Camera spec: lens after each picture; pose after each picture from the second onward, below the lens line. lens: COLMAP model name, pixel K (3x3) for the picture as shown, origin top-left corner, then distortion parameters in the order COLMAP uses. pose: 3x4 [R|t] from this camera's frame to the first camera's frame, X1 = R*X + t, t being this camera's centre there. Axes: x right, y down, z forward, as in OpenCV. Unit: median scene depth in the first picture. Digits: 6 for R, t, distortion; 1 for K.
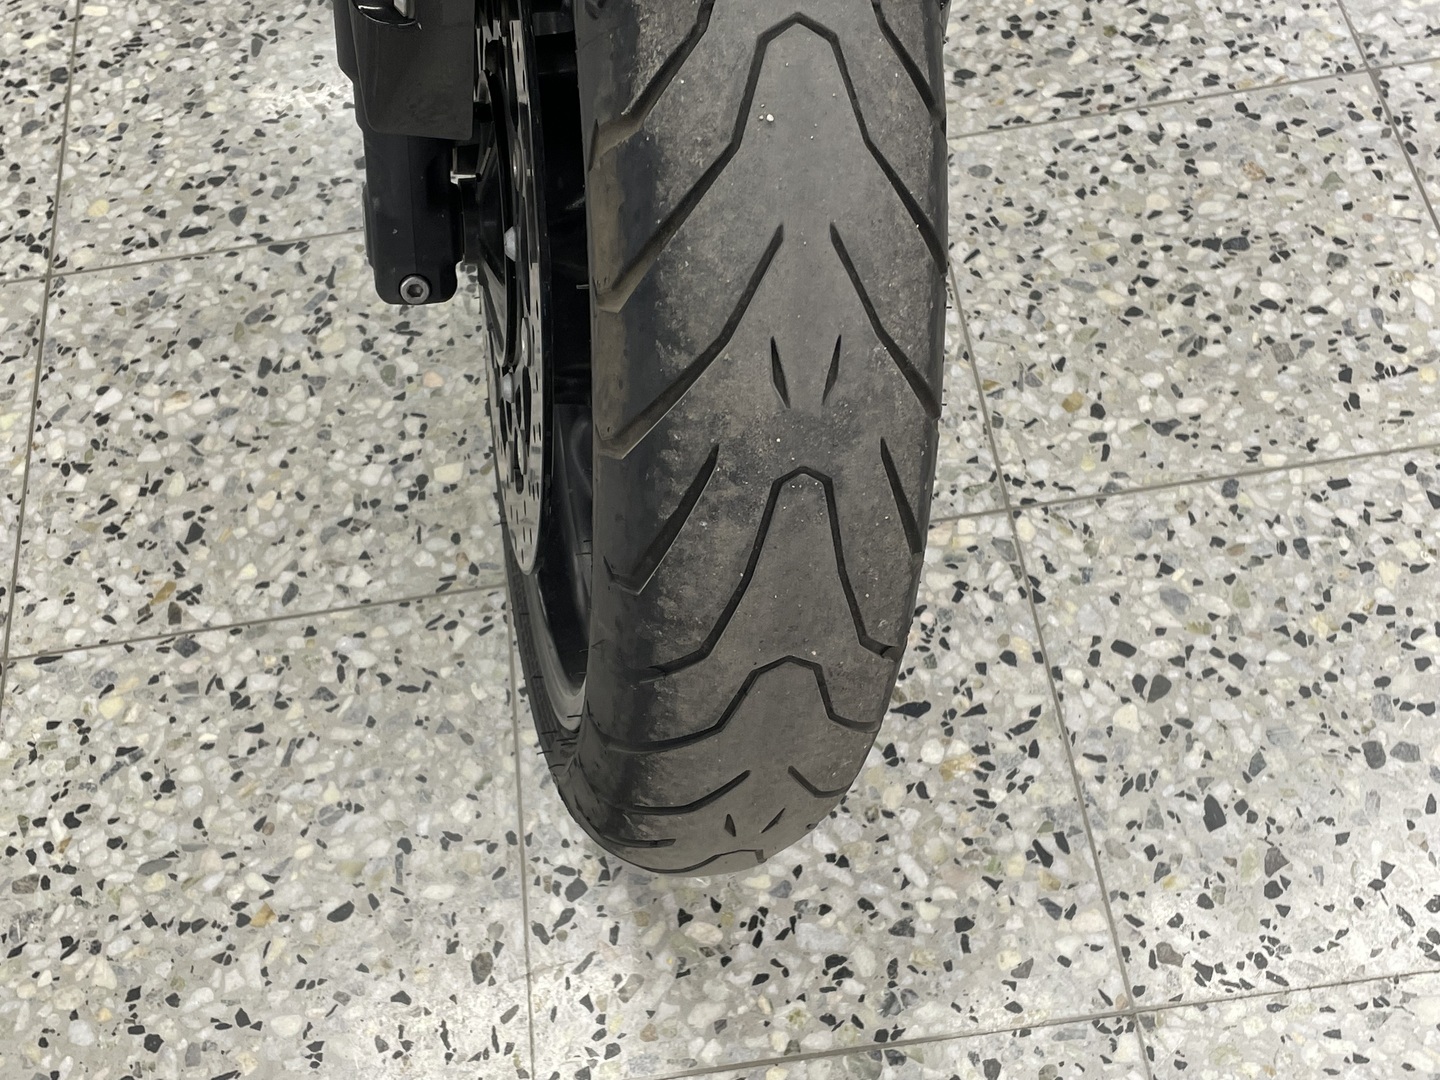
lens RADIAL K [[1794.4, 0, 709.2], [0, 1794.4, 543.5], [0, 0, 1]] dist [0.064602, 0.000000]
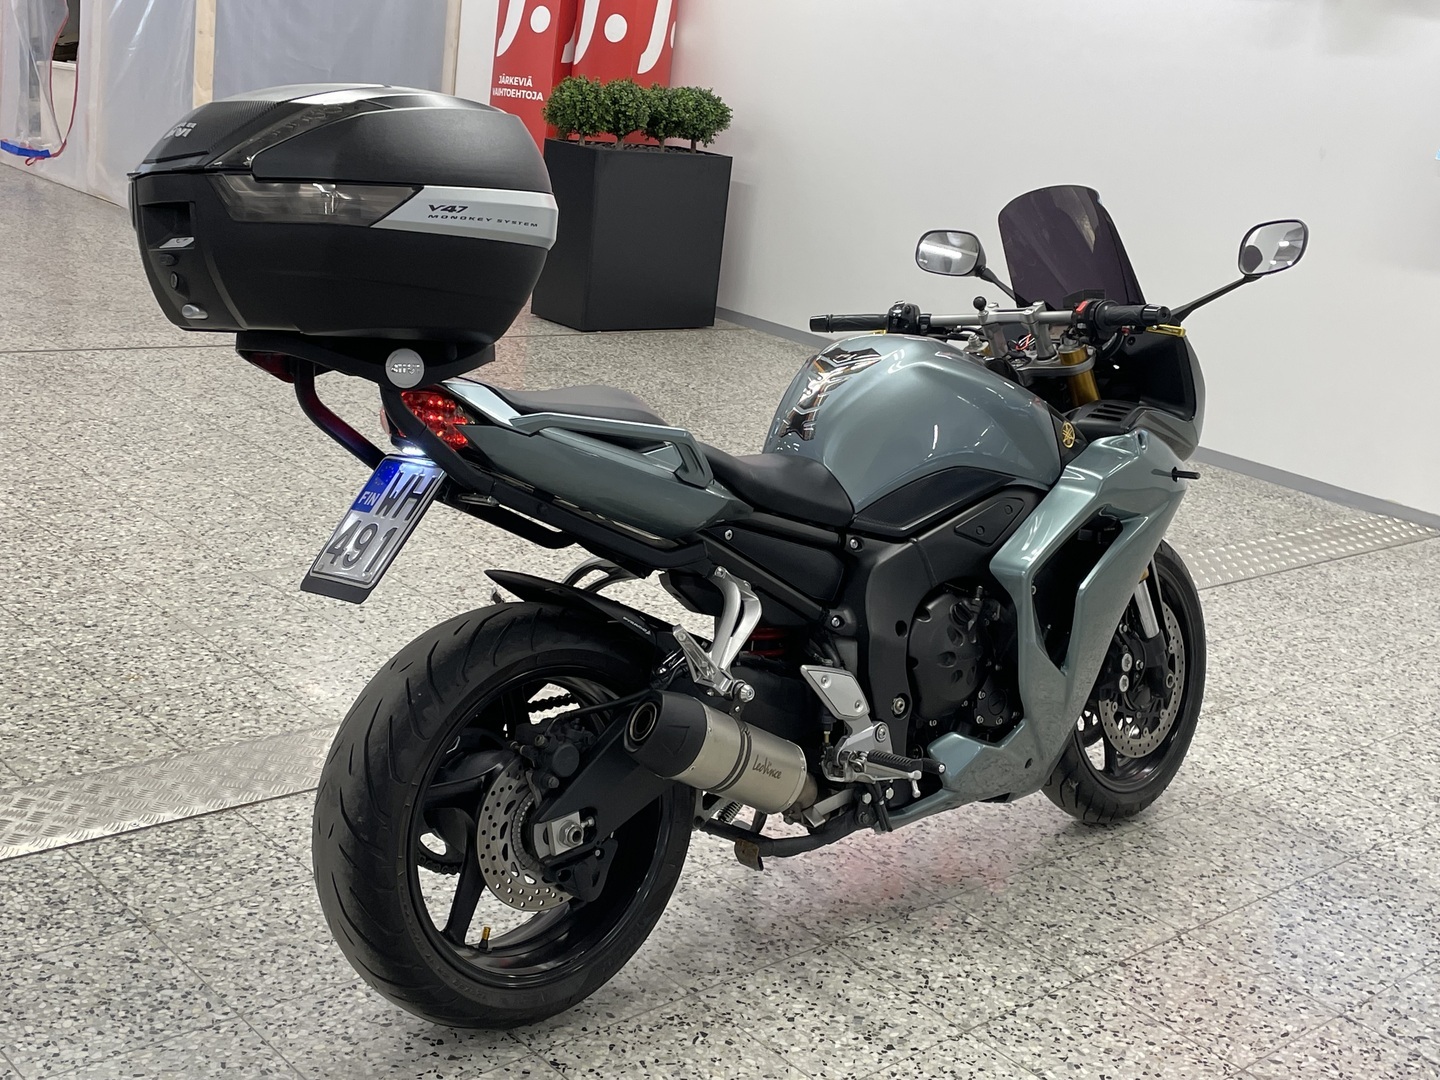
lens RADIAL K [[1794.4, 0, 722.4], [0, 1794.4, 541.1], [0, 0, 1]] dist [0.064602, 0.000000]
pose [[-0.597887, -0.205283, 0.774848, -1.968334], [0.640078, 0.459626, 0.615666, -2.562267], [-0.482526, 0.864062, -0.143407, 1.280860]]
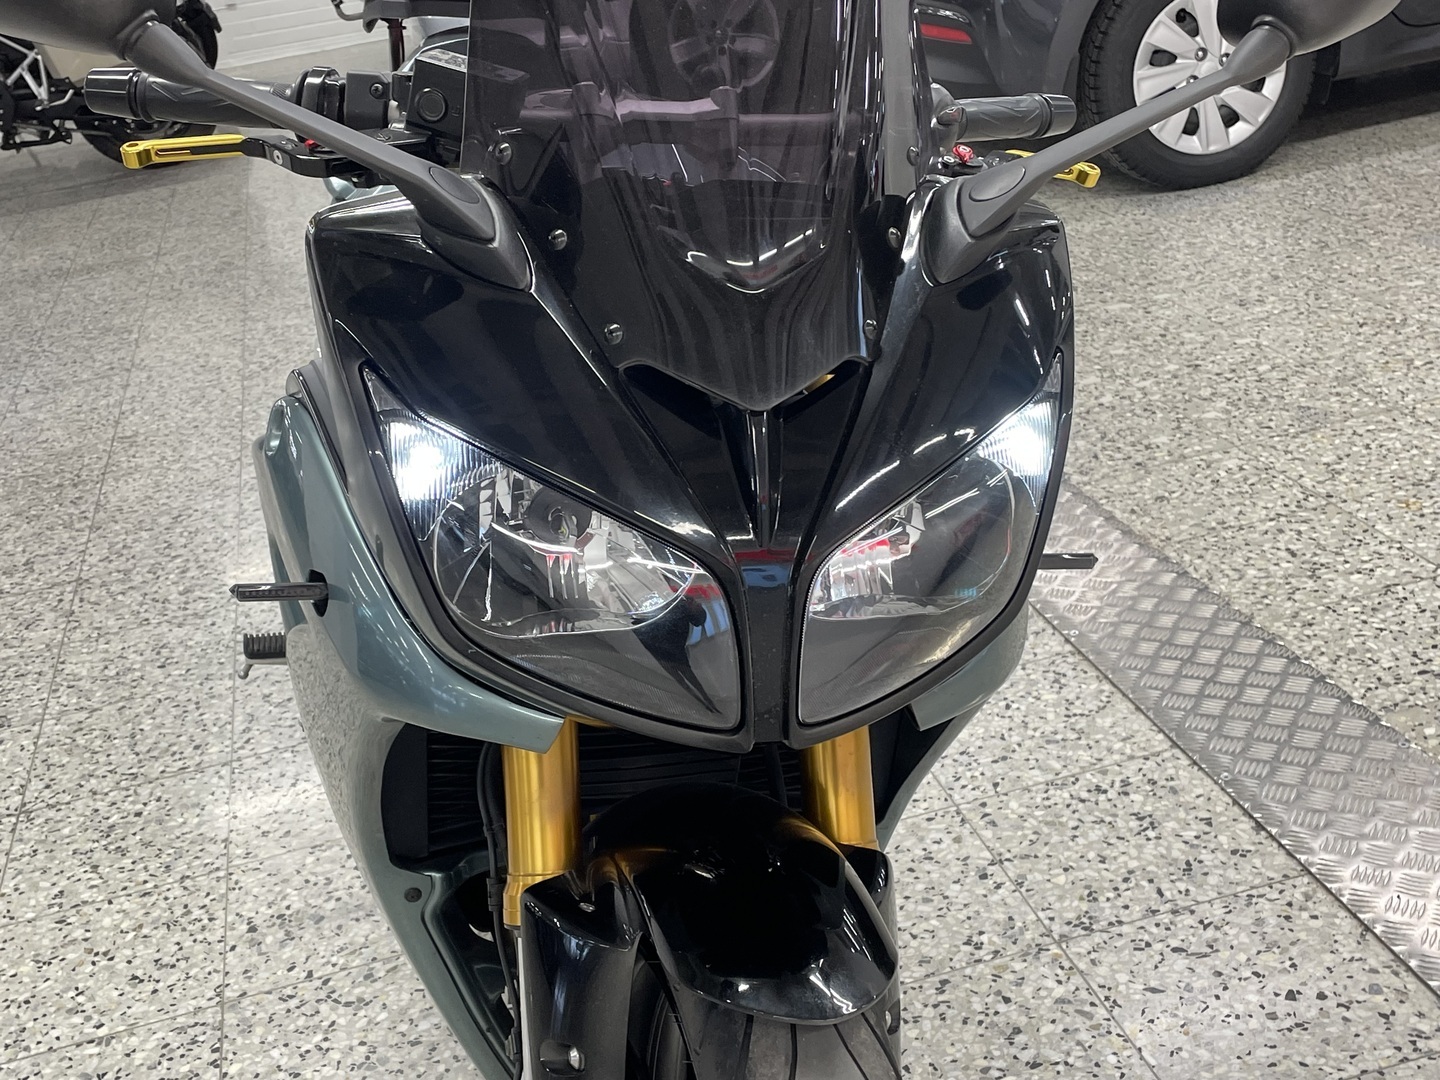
lens RADIAL K [[1794.4, 0, 704.7], [0, 1794.4, 539.2], [0, 0, 1]] dist [0.064602, 0.000000]
pose [[0.991070, -0.101459, 0.086527, -0.083288], [0.132859, 0.806650, -0.575902, 0.132455], [-0.011367, 0.582255, 0.812927, -0.390209]]
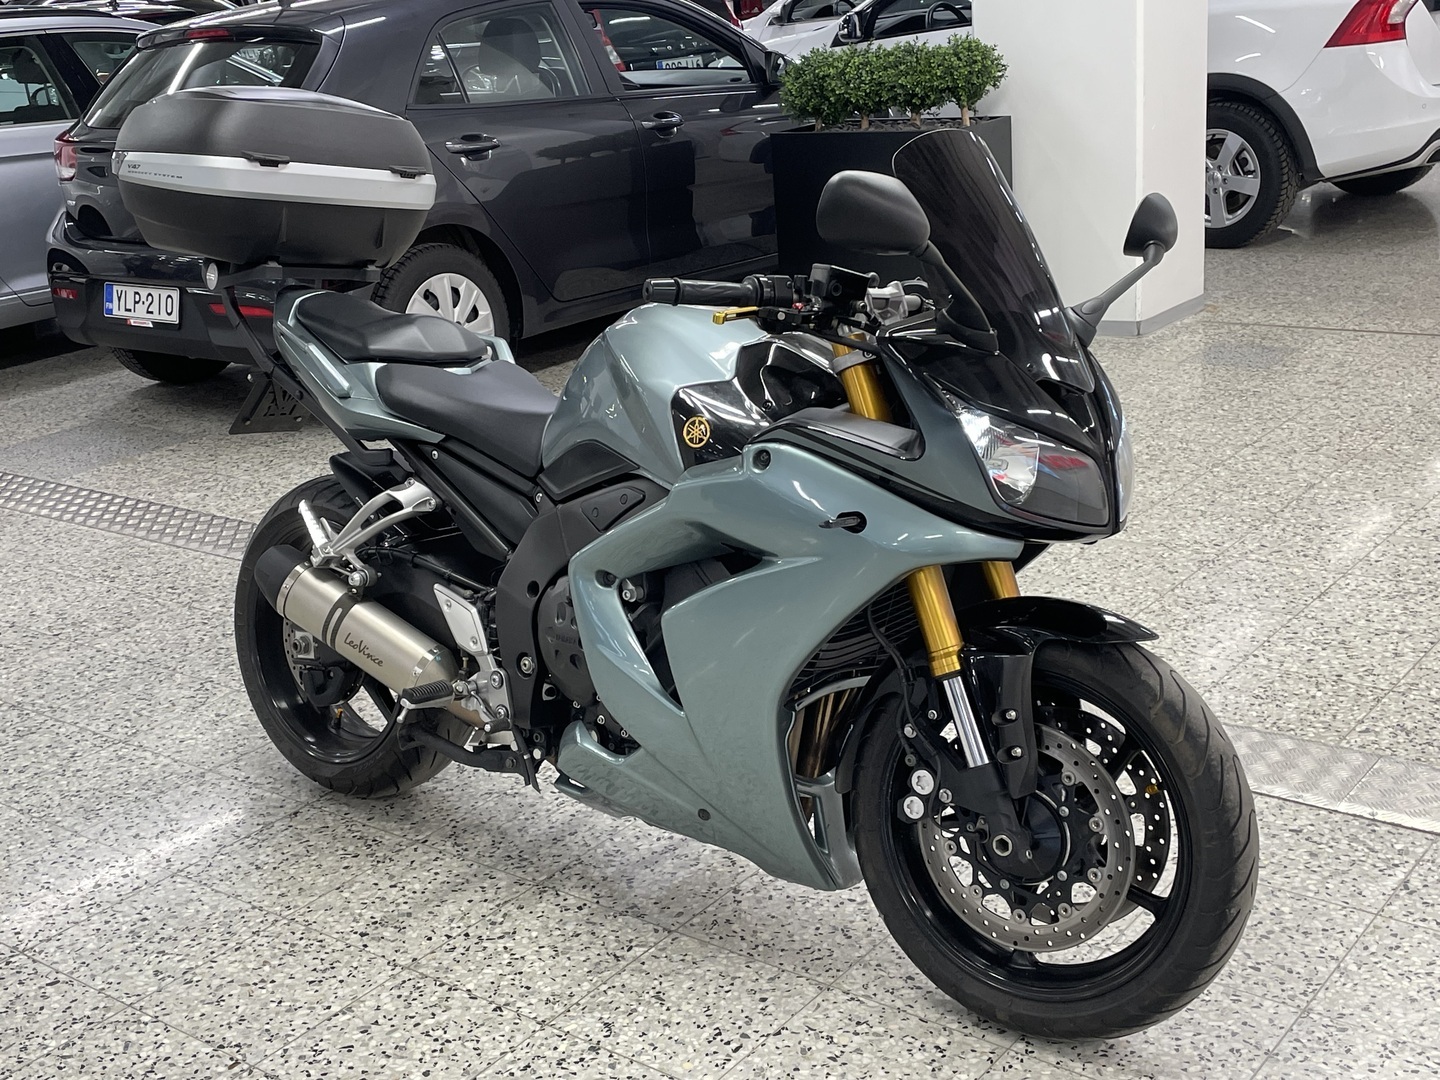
lens RADIAL K [[1794.4, 0, 704.6], [0, 1794.4, 535.7], [0, 0, 1]] dist [0.064602, 0.000000]
pose [[0.702479, -0.176813, 0.689392, -1.744956], [0.604695, 0.659106, -0.447128, 0.364580], [-0.375324, 0.730969, 0.569926, -0.631730]]
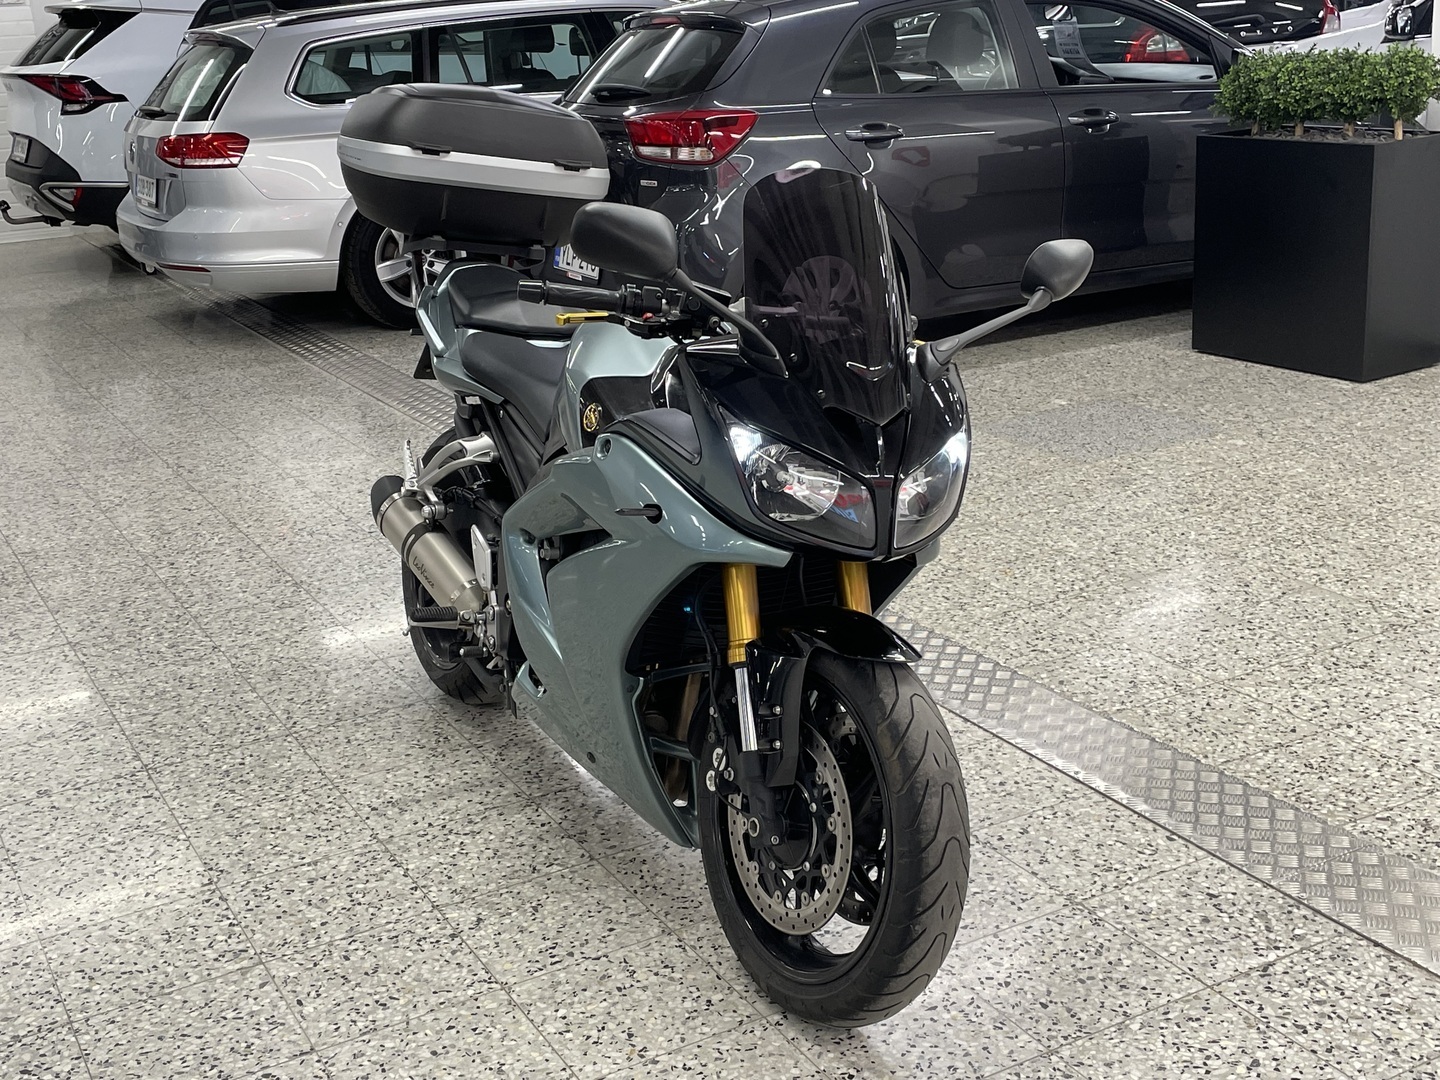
lens RADIAL K [[1794.4, 0, 708.3], [0, 1794.4, 513.2], [0, 0, 1]] dist [0.064602, 0.000000]
pose [[0.925819, -0.066153, 0.372133, -0.998129], [0.300349, 0.726470, -0.618088, 0.970827], [-0.229455, 0.684007, 0.692448, -1.134024]]
